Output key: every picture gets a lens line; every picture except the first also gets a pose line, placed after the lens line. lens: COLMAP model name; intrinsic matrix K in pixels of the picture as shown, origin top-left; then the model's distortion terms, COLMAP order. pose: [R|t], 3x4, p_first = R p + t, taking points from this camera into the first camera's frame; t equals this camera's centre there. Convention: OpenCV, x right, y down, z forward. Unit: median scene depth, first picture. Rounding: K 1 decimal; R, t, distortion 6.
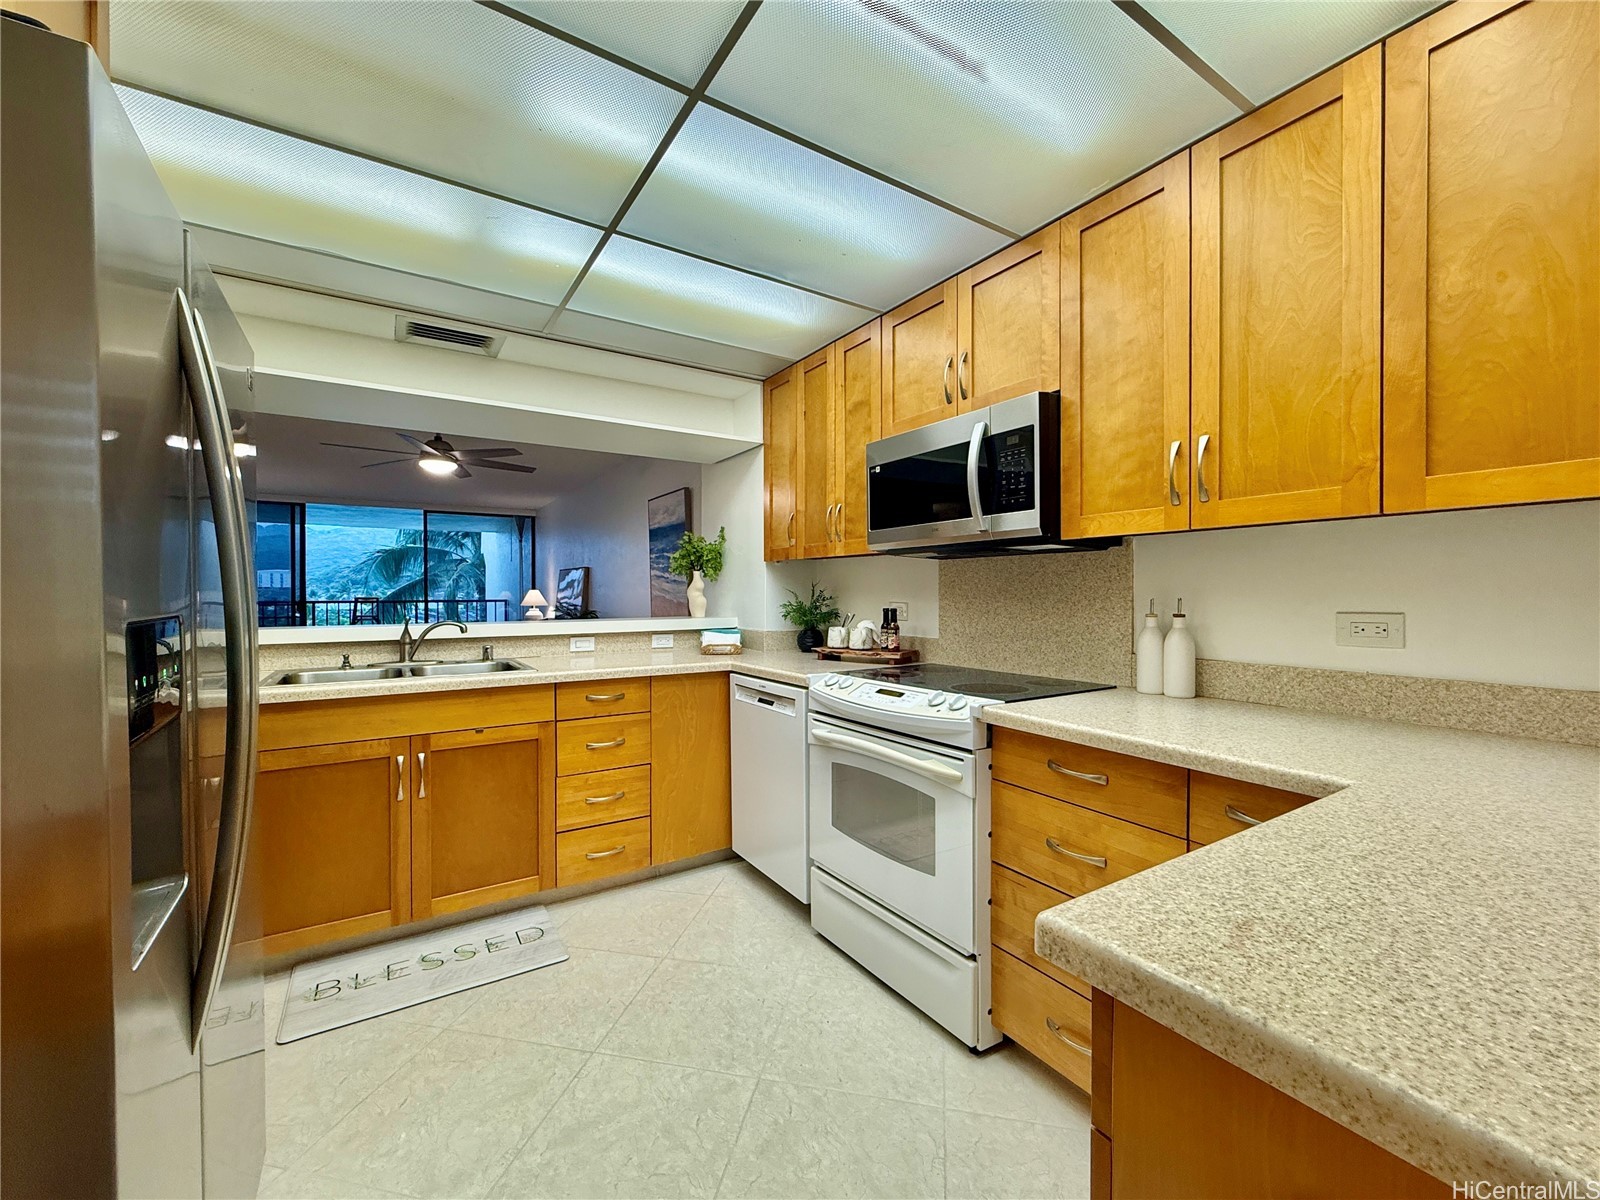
lens RADIAL K [[638.2, 0, 795.6], [0, 638.2, 597.1], [0, 0, 1]] dist [0.000953, -0.000227]
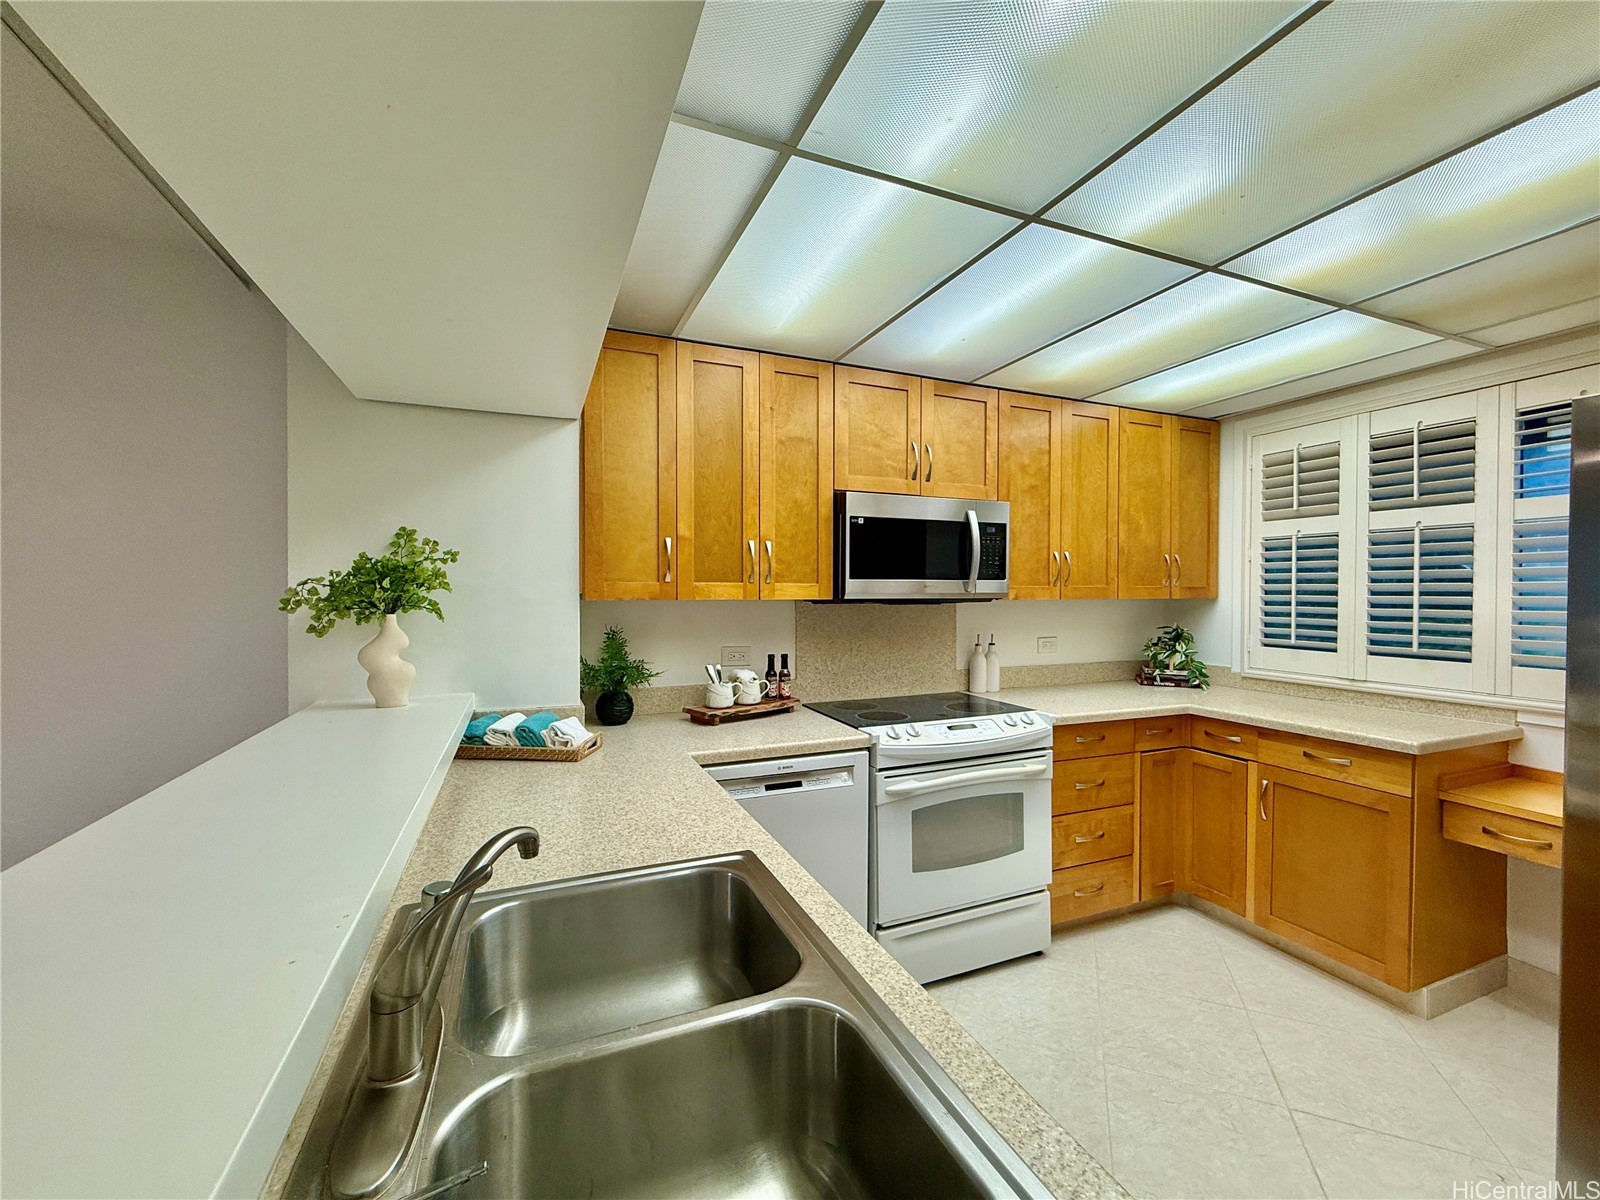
lens RADIAL K [[638.2, 0, 795.6], [0, 638.2, 597.1], [0, 0, 1]] dist [0.000953, -0.000227]
pose [[0.194321, -0.005217, 0.980924, -0.968690], [0.008763, 0.999955, 0.003582, -0.087758], [-0.980899, 0.007900, 0.194358, 0.971655]]
